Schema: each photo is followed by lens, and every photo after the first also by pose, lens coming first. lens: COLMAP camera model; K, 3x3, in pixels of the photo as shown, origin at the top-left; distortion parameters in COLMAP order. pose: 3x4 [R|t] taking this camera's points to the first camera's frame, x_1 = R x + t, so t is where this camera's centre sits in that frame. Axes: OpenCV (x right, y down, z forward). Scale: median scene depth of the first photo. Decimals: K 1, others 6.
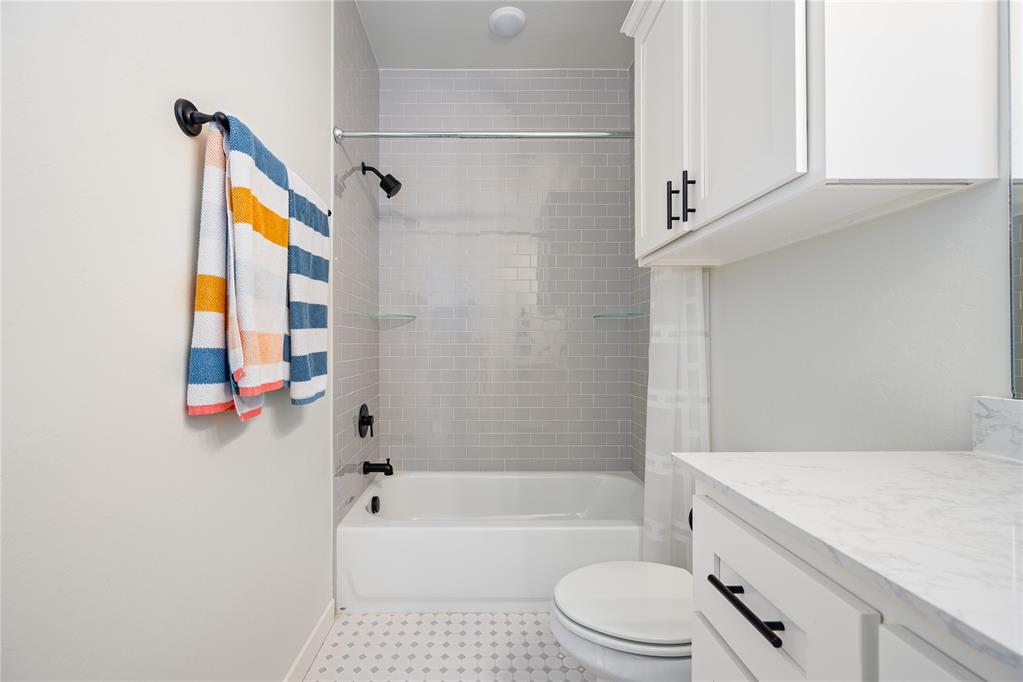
lens RADIAL K [[404.1, 0, 506.9], [0, 404.1, 344.5], [0, 0, 1]] dist [0.001511, 0.000250]
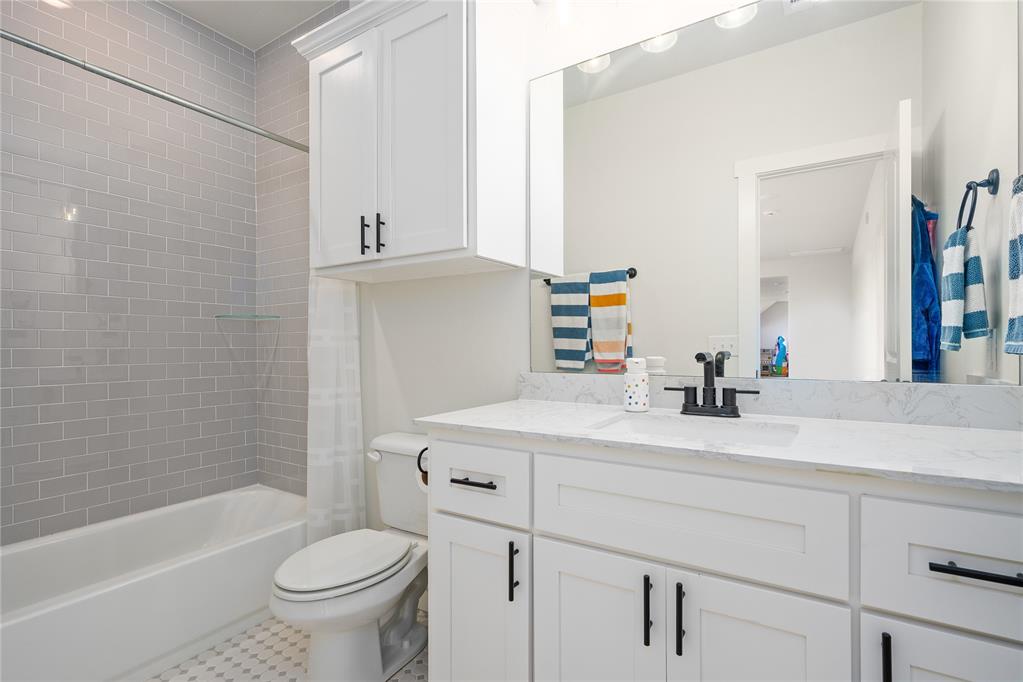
lens RADIAL K [[486.0, 0, 513.0], [0, 486.0, 347.4], [0, 0, 1]] dist [0.001332, 0.000542]
pose [[0.537768, -0.001832, 0.843091, -0.610660], [0.003126, 0.999995, 0.000179, 0.001347], [-0.843087, 0.002539, 0.537771, -0.192151]]
